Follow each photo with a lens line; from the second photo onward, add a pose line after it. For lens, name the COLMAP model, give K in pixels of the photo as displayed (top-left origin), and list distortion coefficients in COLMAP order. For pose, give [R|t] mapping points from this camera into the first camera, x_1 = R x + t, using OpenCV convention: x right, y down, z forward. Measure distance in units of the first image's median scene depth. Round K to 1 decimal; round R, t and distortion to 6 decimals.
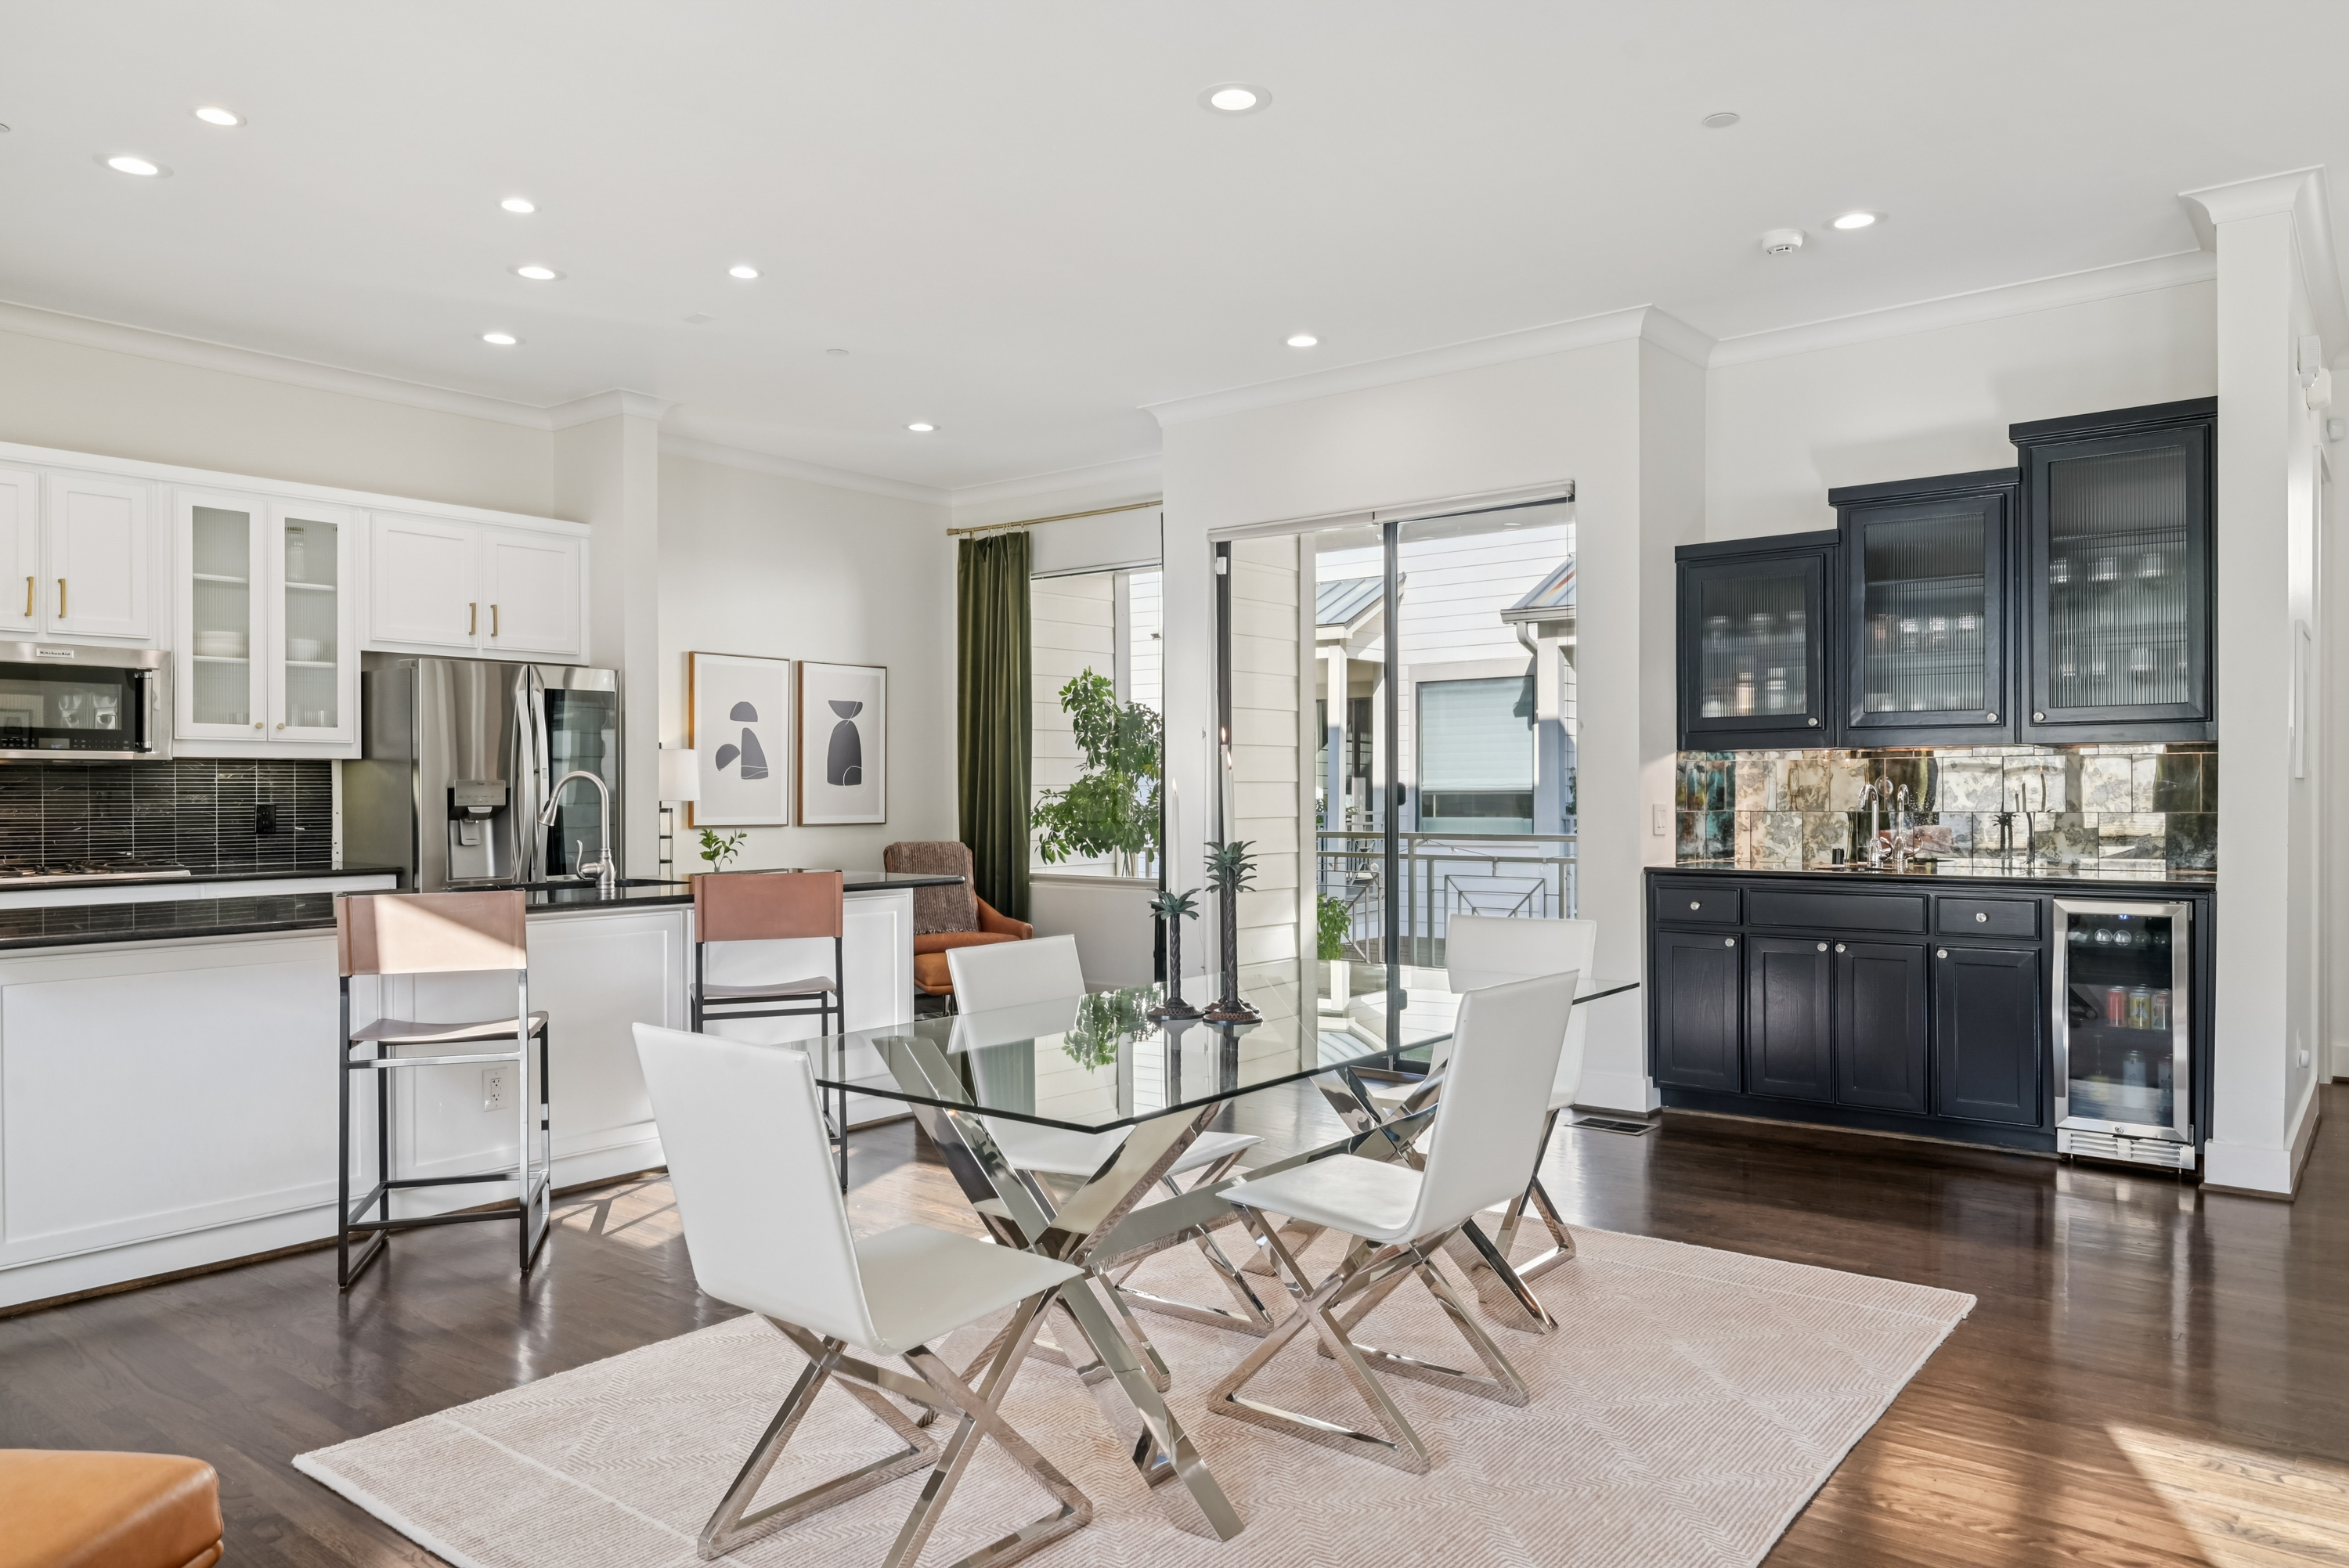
lens RADIAL K [[1592.0, 0, 1208.6], [0, 1592.0, 788.0], [0, 0, 1]] dist [-0.004821, -0.001528]
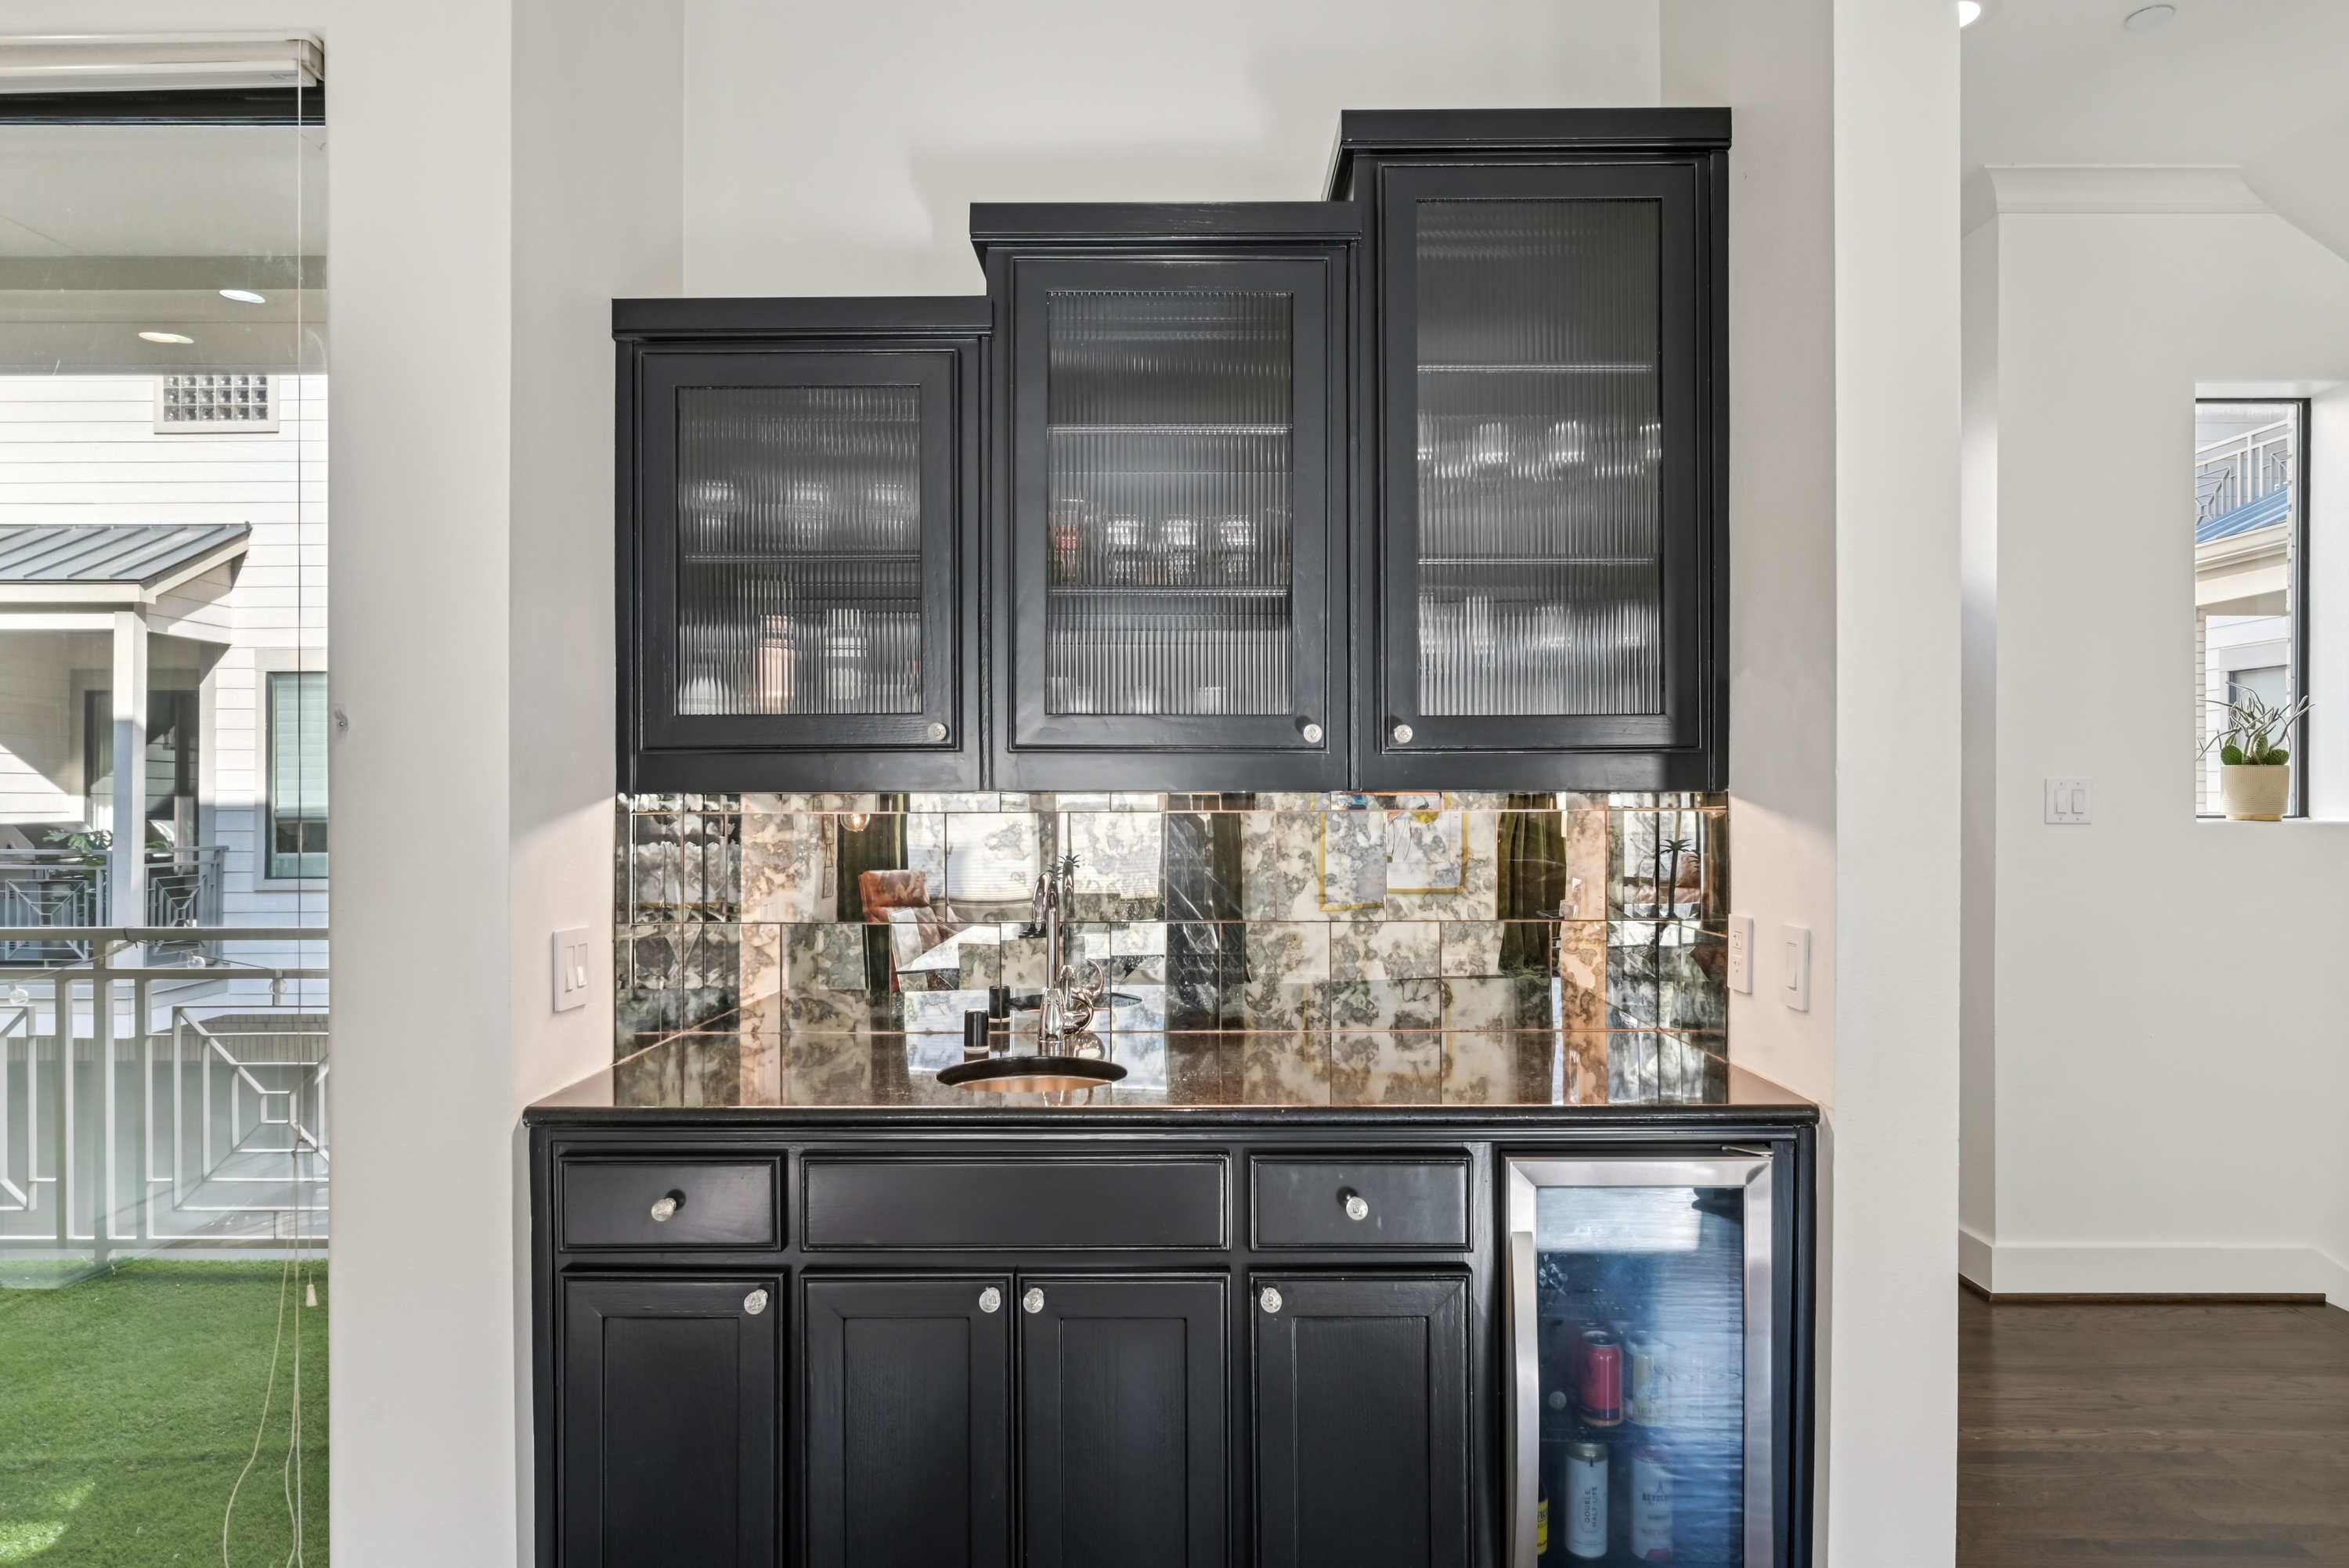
lens RADIAL K [[1420.1, 0, 1173.8], [0, 1420.1, 795.5], [0, 0, 1]] dist [0.002613, 0.001539]
pose [[0.793625, -0.001389, 0.608405, 0.187747], [0.000944, 0.999999, 0.001052, -0.024013], [-0.608406, -0.000261, 0.793626, 0.628250]]
